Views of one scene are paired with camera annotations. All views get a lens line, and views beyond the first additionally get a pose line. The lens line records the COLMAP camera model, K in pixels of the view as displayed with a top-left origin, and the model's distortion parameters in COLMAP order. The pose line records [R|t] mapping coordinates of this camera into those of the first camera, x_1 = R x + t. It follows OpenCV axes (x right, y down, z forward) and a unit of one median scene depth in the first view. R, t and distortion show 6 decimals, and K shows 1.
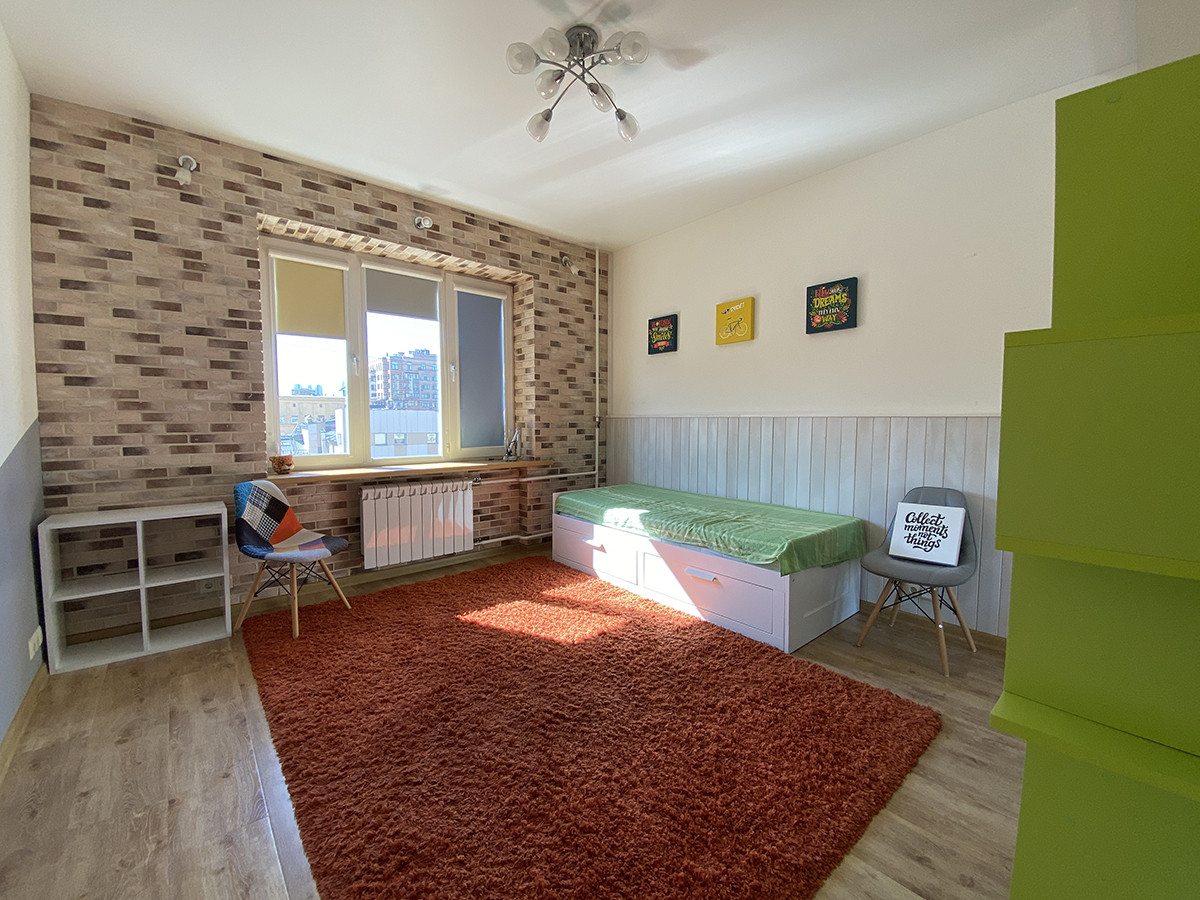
lens RADIAL K [[487.1, 0, 597.8], [0, 487.1, 446.9], [0, 0, 1]] dist [0.005928, -0.003495]
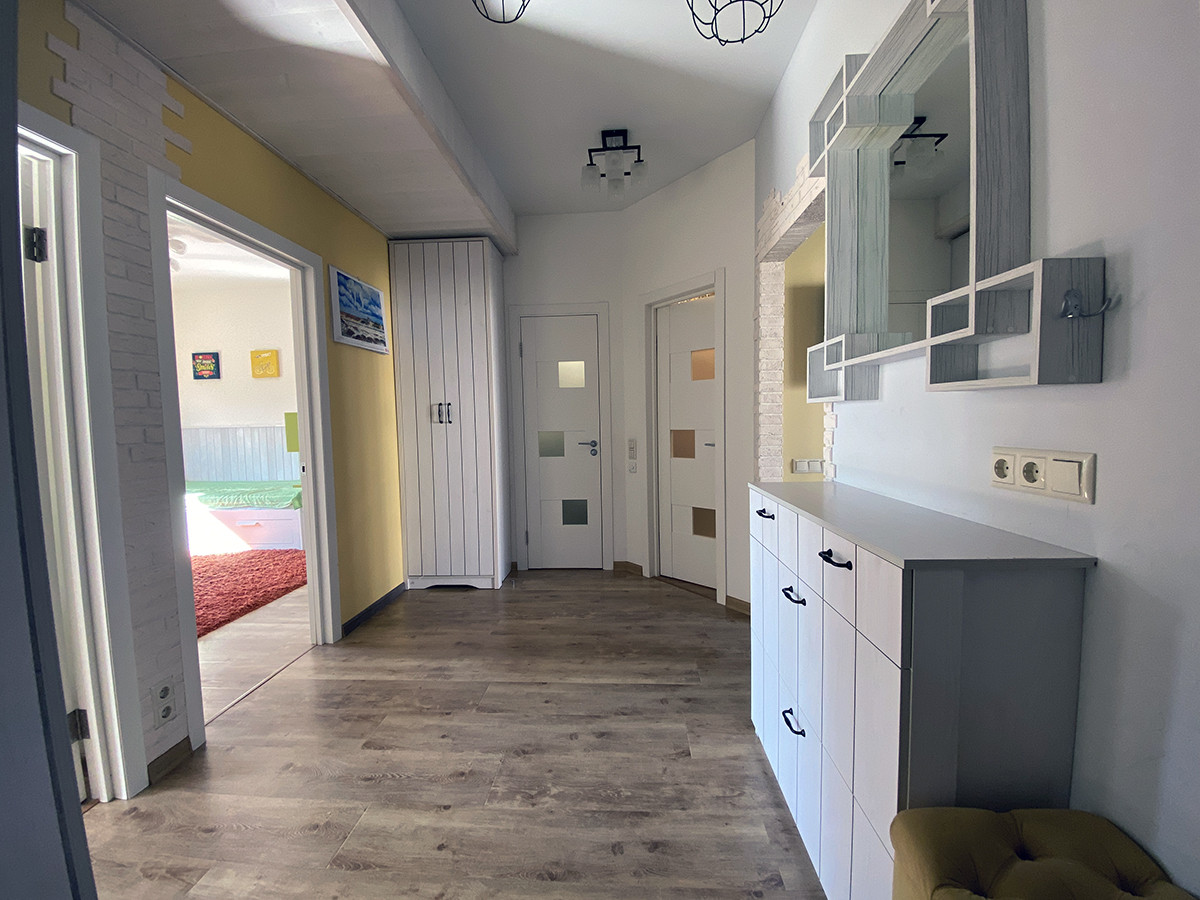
lens RADIAL K [[487.1, 0, 597.2], [0, 487.1, 460.2], [0, 0, 1]] dist [0.005928, -0.003495]
pose [[0.706918, -0.067898, 0.704029, -0.091203], [0.059392, 0.997565, 0.036571, 0.054981], [-0.704797, 0.015961, 0.709229, -0.924208]]
